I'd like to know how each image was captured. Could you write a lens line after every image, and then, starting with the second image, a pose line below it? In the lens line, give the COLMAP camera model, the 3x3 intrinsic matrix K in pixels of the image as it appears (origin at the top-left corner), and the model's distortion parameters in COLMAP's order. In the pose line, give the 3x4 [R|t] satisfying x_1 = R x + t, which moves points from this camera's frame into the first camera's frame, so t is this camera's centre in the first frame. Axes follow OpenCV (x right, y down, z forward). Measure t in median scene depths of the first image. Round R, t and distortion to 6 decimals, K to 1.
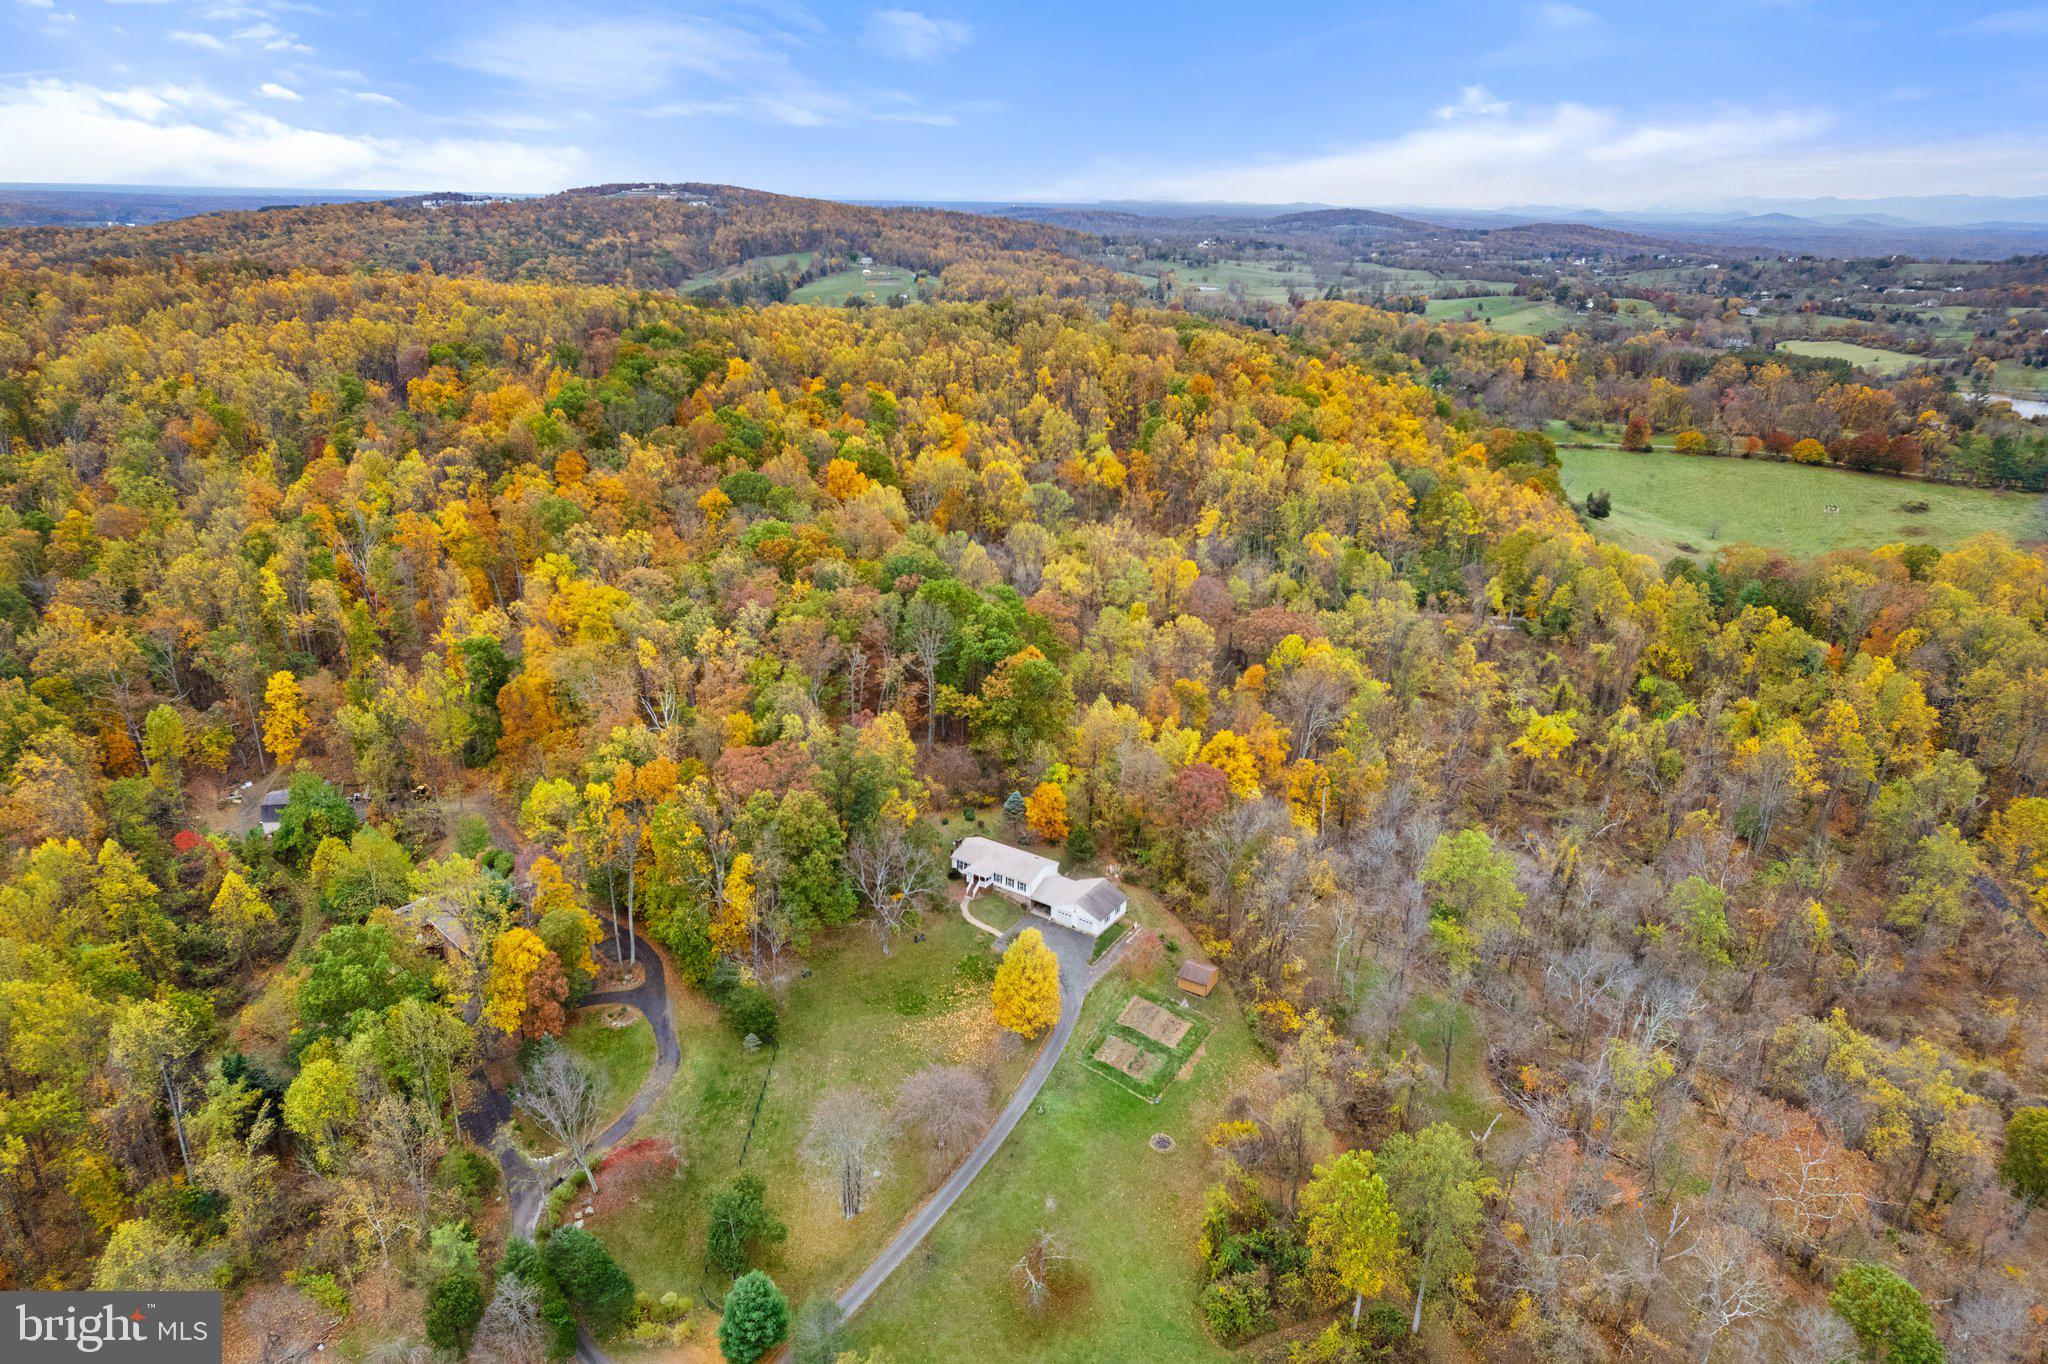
lens RADIAL K [[1306.0, 0, 1032.3], [0, 1306.0, 684.1], [0, 0, 1]] dist [-0.076685, 0.065567]
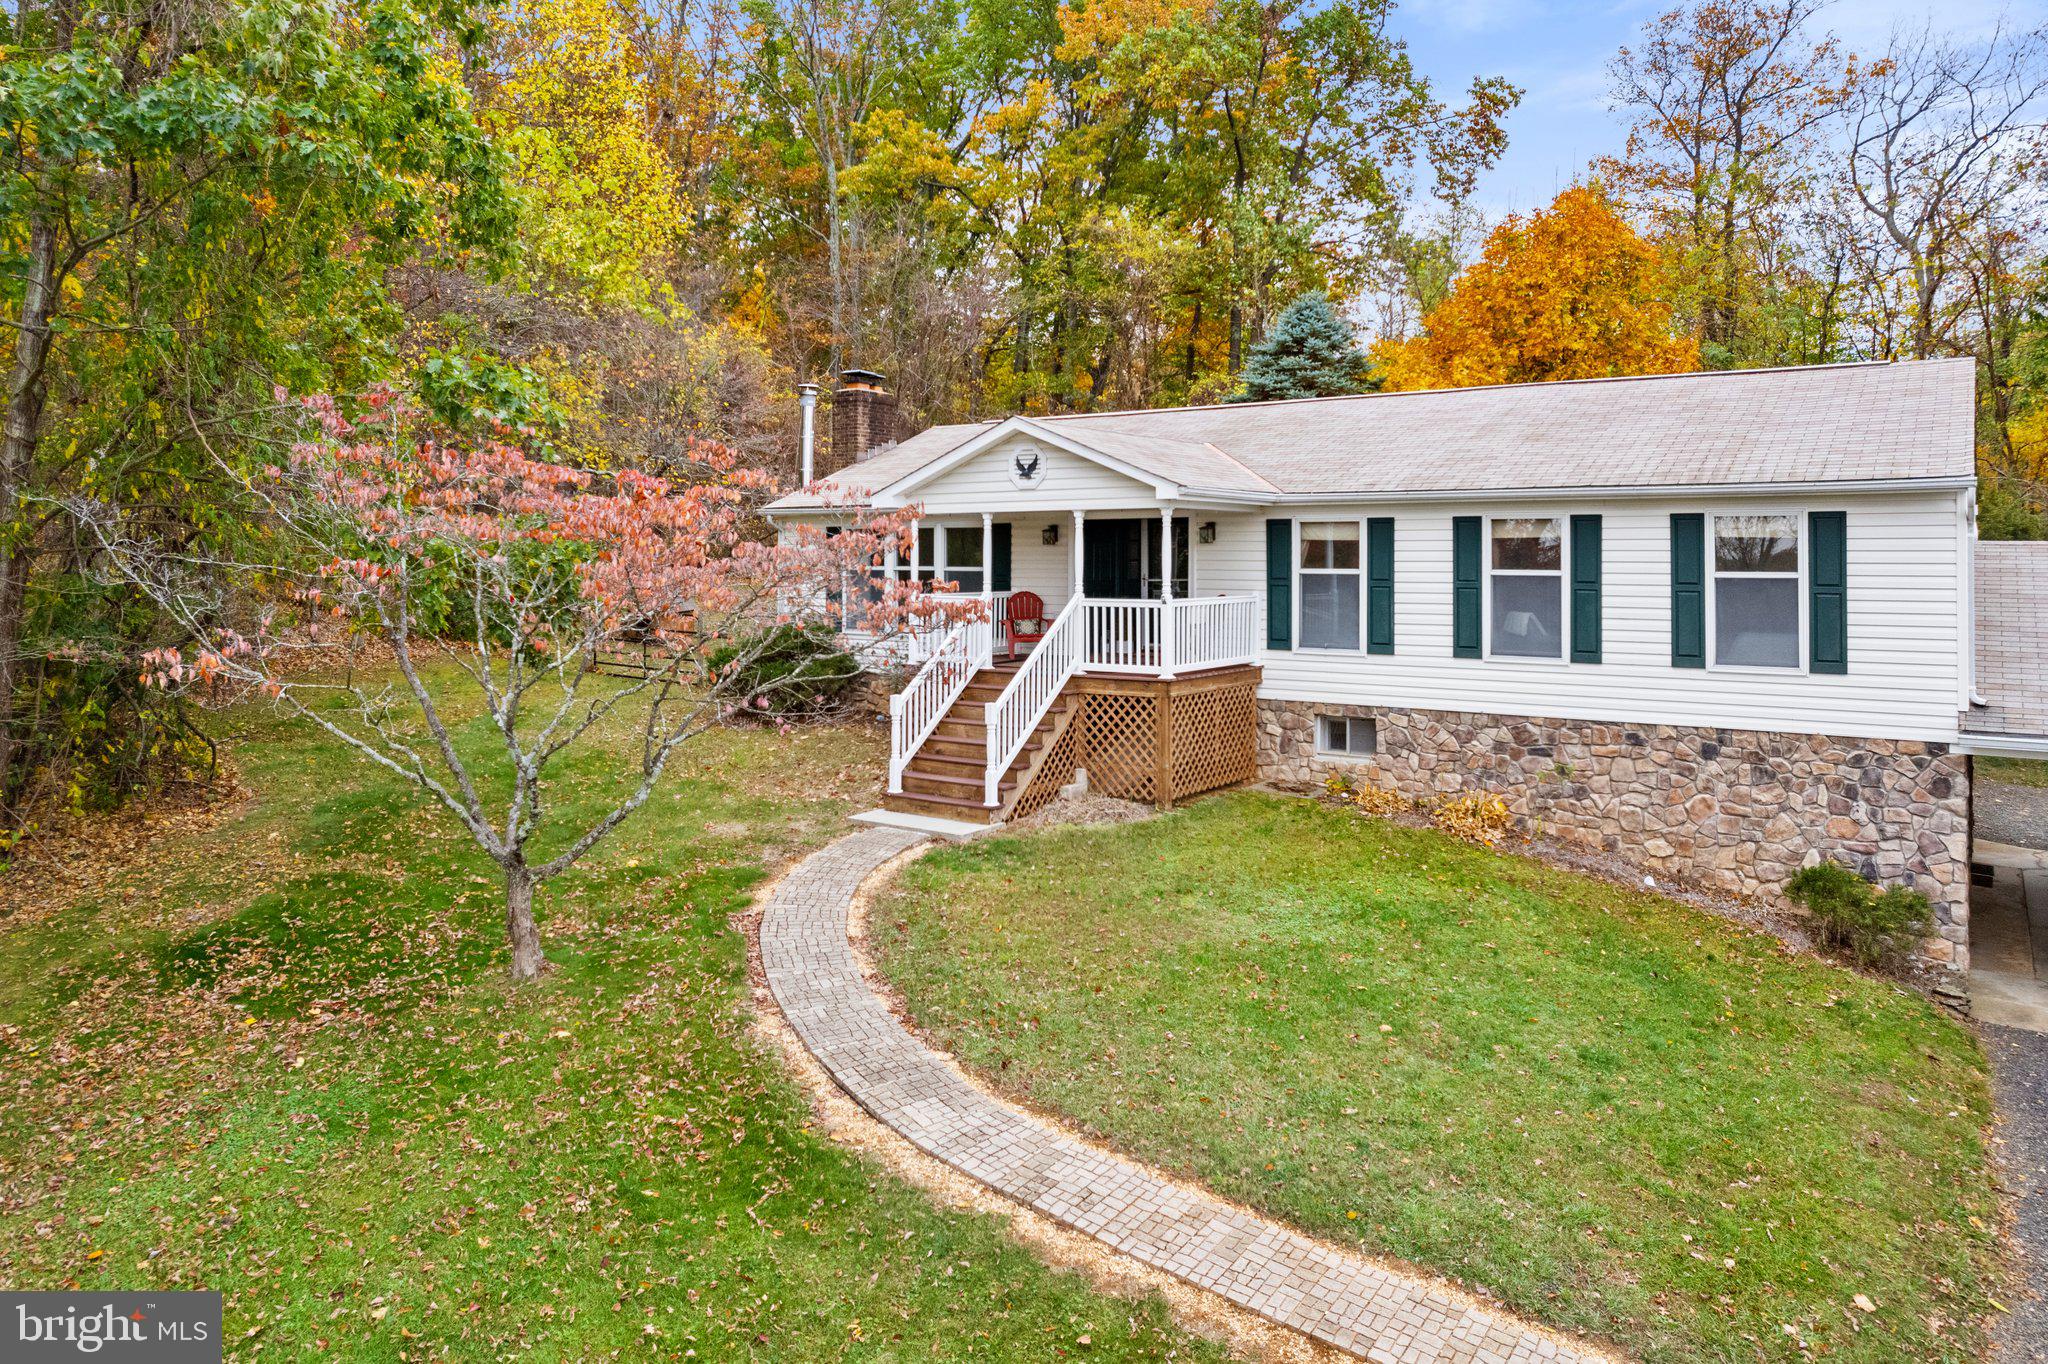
lens RADIAL K [[1346.5, 0, 1036.0], [0, 1346.5, 553.7], [0, 0, 1]] dist [-0.062005, 0.034760]
pose [[0.999234, -0.013524, -0.036727, -0.037448], [-0.001106, 0.928265, -0.371919, 0.163820], [0.039123, 0.371675, 0.927538, 0.867660]]
